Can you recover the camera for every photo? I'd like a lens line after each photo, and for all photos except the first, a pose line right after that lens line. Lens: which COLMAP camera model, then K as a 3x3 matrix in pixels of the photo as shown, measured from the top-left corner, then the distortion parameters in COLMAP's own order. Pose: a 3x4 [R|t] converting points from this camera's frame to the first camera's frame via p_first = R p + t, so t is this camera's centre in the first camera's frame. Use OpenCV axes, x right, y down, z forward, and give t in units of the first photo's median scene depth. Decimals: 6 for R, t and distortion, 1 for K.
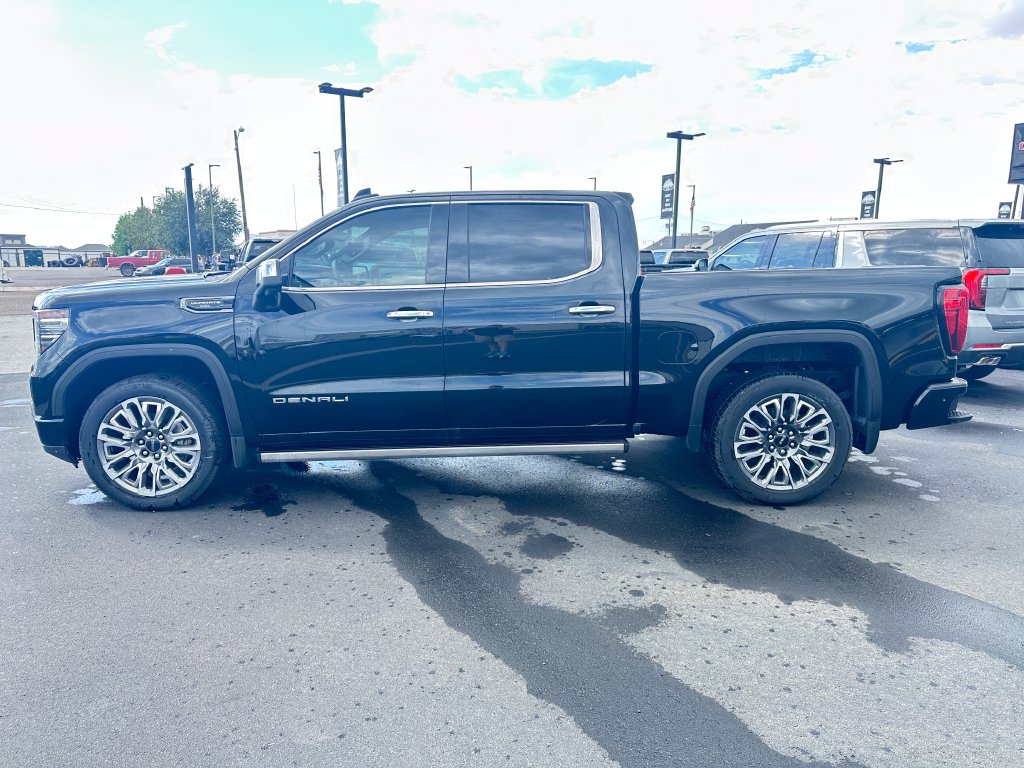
lens RADIAL K [[777.9, 0, 489.3], [0, 777.9, 384.7], [0, 0, 1]] dist [0.092167, -0.105874]
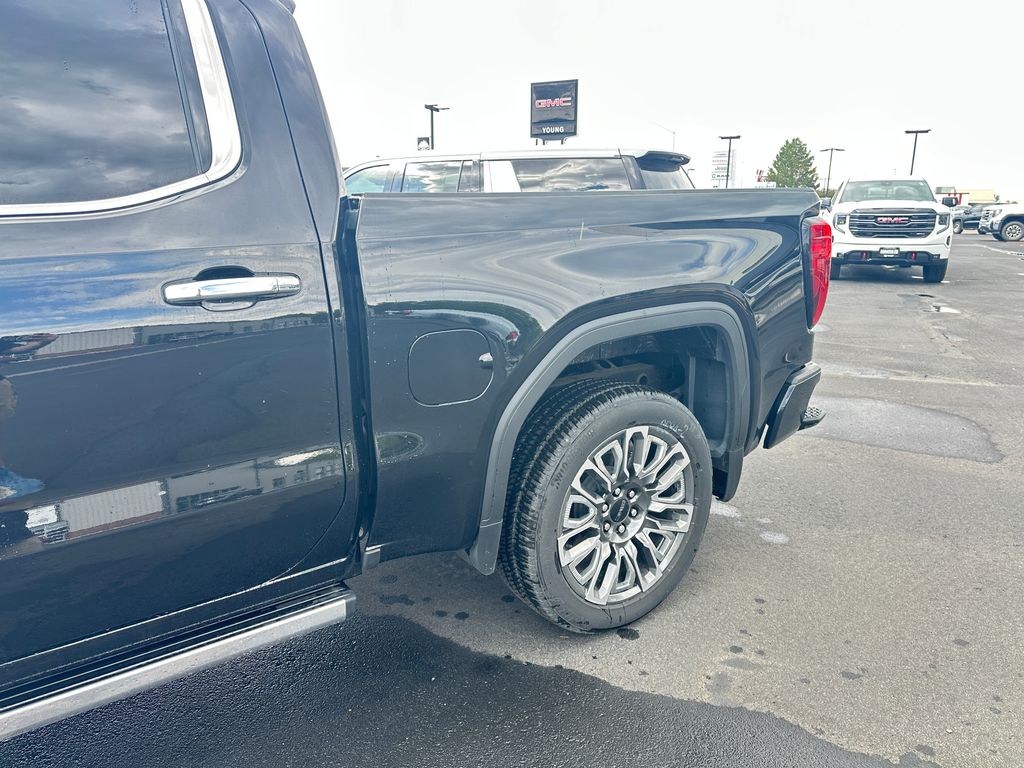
lens RADIAL K [[725.0, 0, 517.7], [0, 725.0, 387.6], [0, 0, 1]] dist [0.071823, -0.079790]
pose [[0.821119, -0.133400, 0.554949, 0.044607], [0.086426, 0.990152, 0.110136, -0.075420], [-0.564176, -0.042473, 0.824562, 0.630291]]
